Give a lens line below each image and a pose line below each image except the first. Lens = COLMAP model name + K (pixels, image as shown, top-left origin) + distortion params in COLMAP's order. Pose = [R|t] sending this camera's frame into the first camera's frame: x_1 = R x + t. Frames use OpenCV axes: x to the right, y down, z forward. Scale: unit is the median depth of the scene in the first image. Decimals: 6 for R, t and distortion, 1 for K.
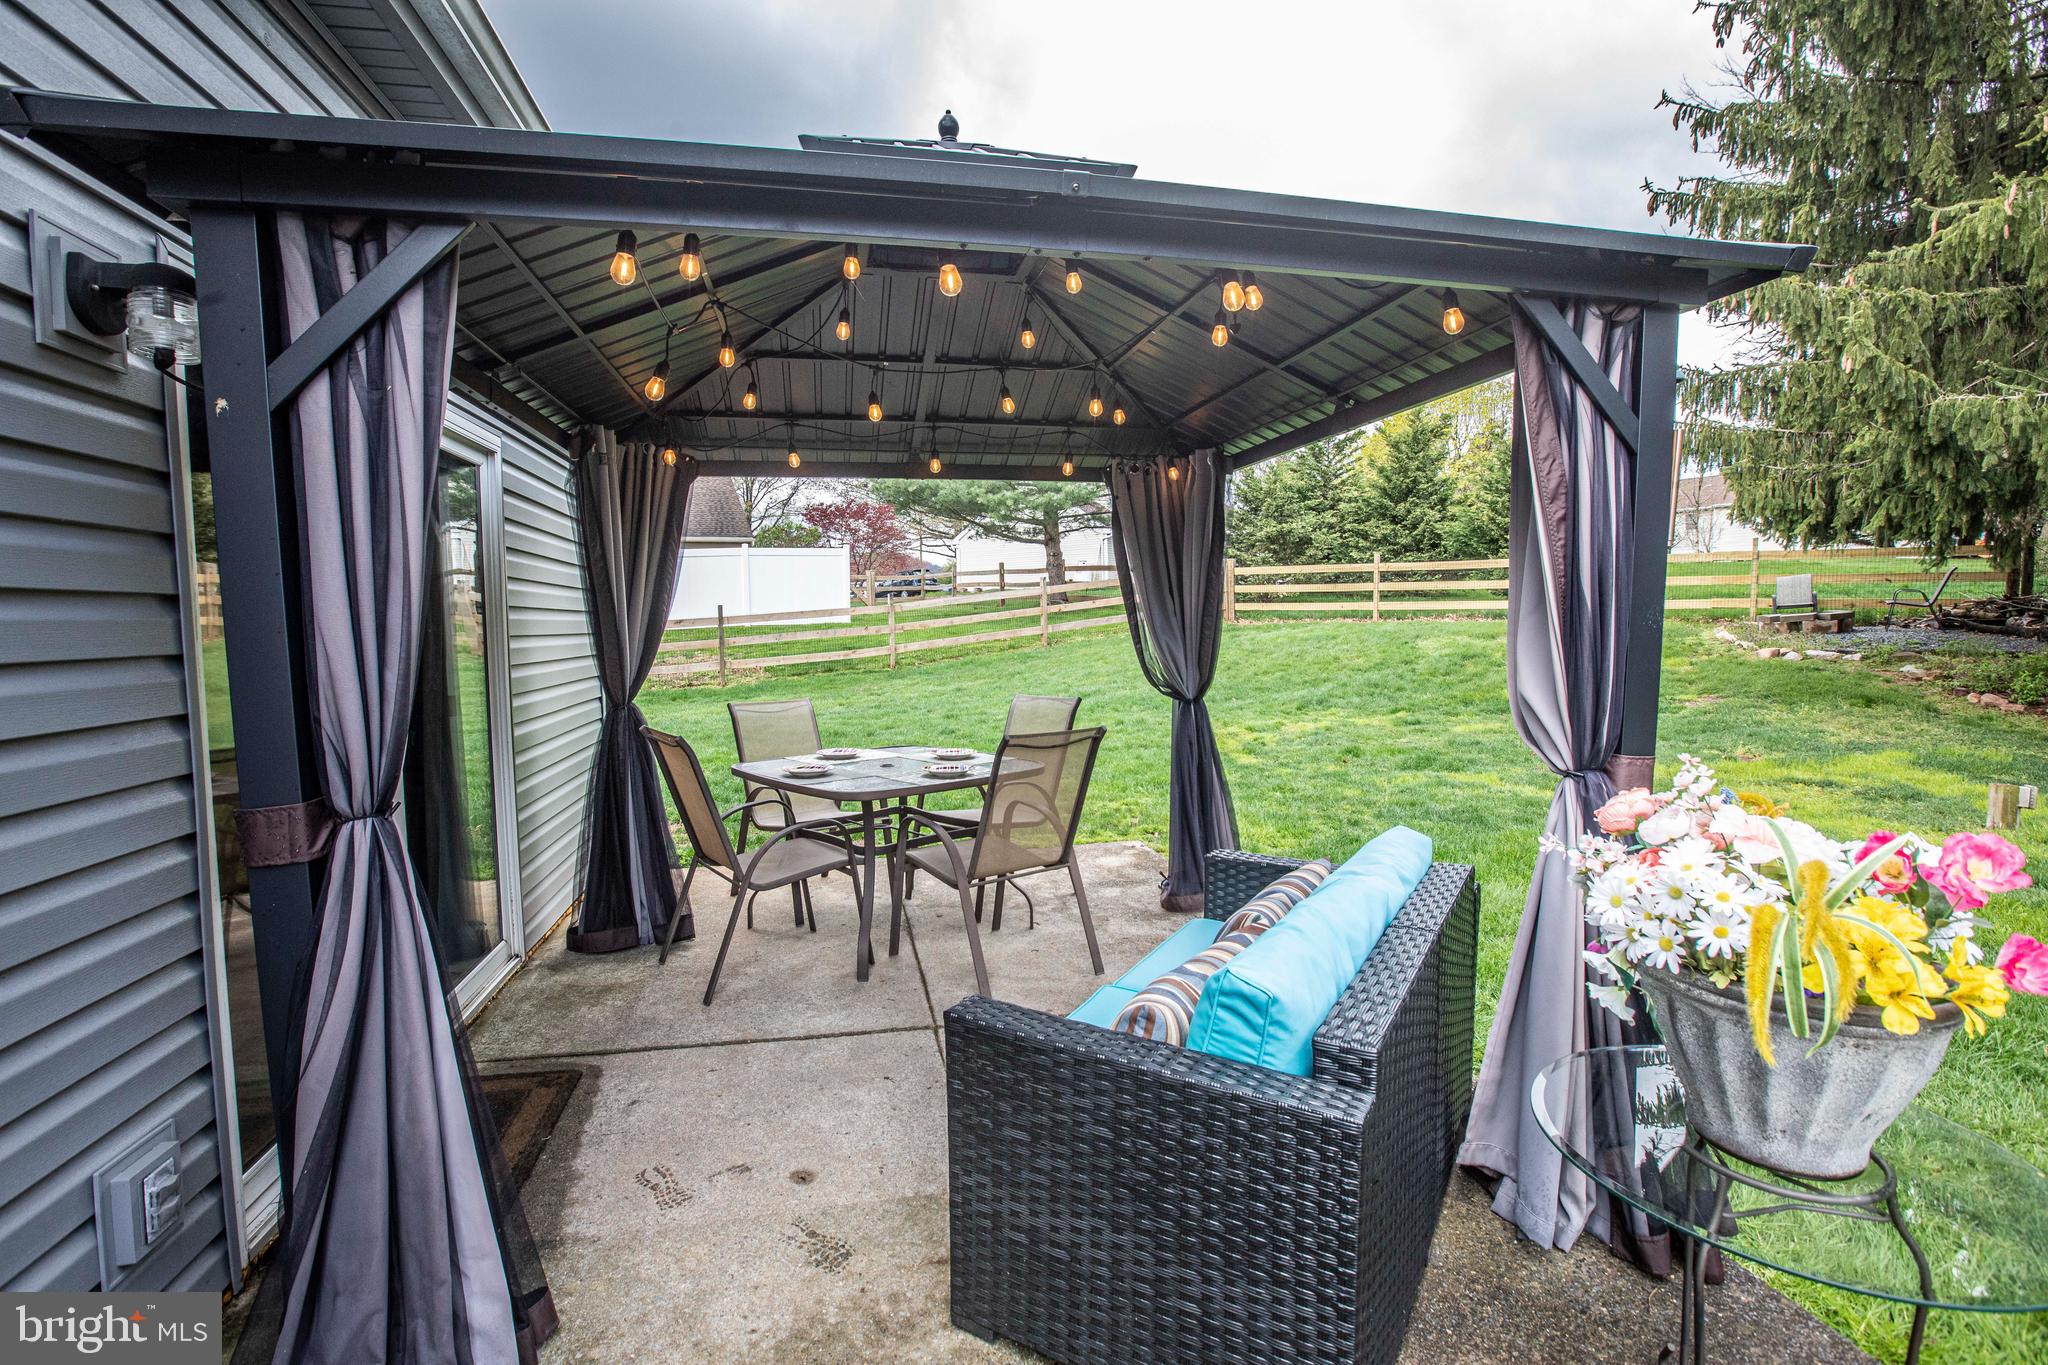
lens RADIAL K [[933.6, 0, 1025.1], [0, 933.6, 681.6], [0, 0, 1]] dist [-0.048097, 0.015525]
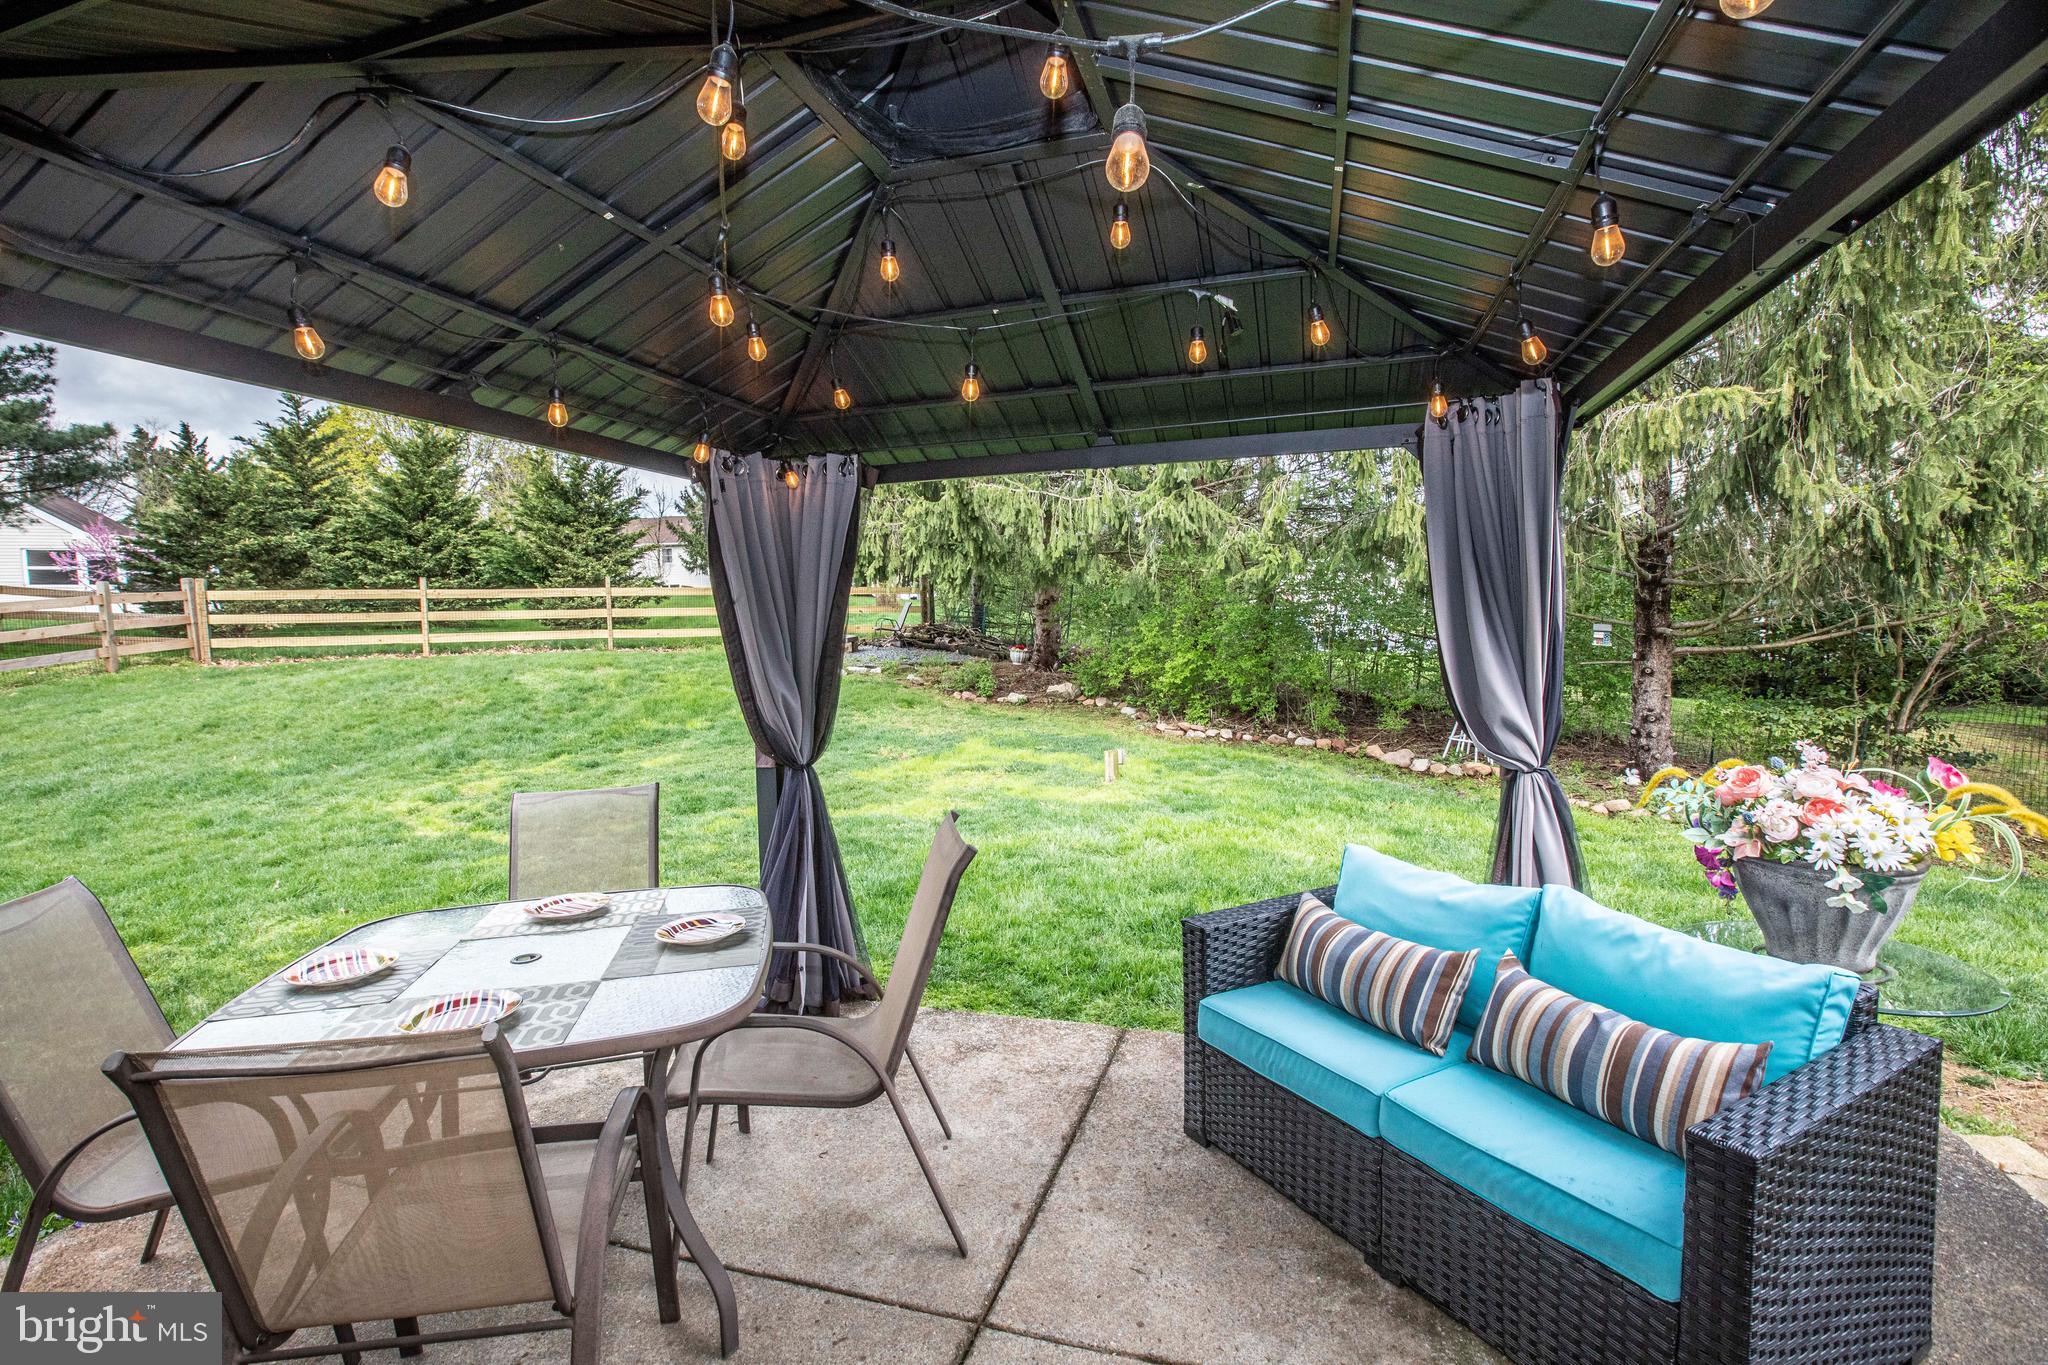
lens RADIAL K [[933.6, 0, 1009.3], [0, 933.6, 680.5], [0, 0, 1]] dist [-0.048097, 0.015525]
pose [[0.501163, -0.054417, 0.863640, -0.091084], [0.081612, 0.996545, 0.015432, -0.011092], [-0.861496, 0.062749, 0.503872, 0.097951]]
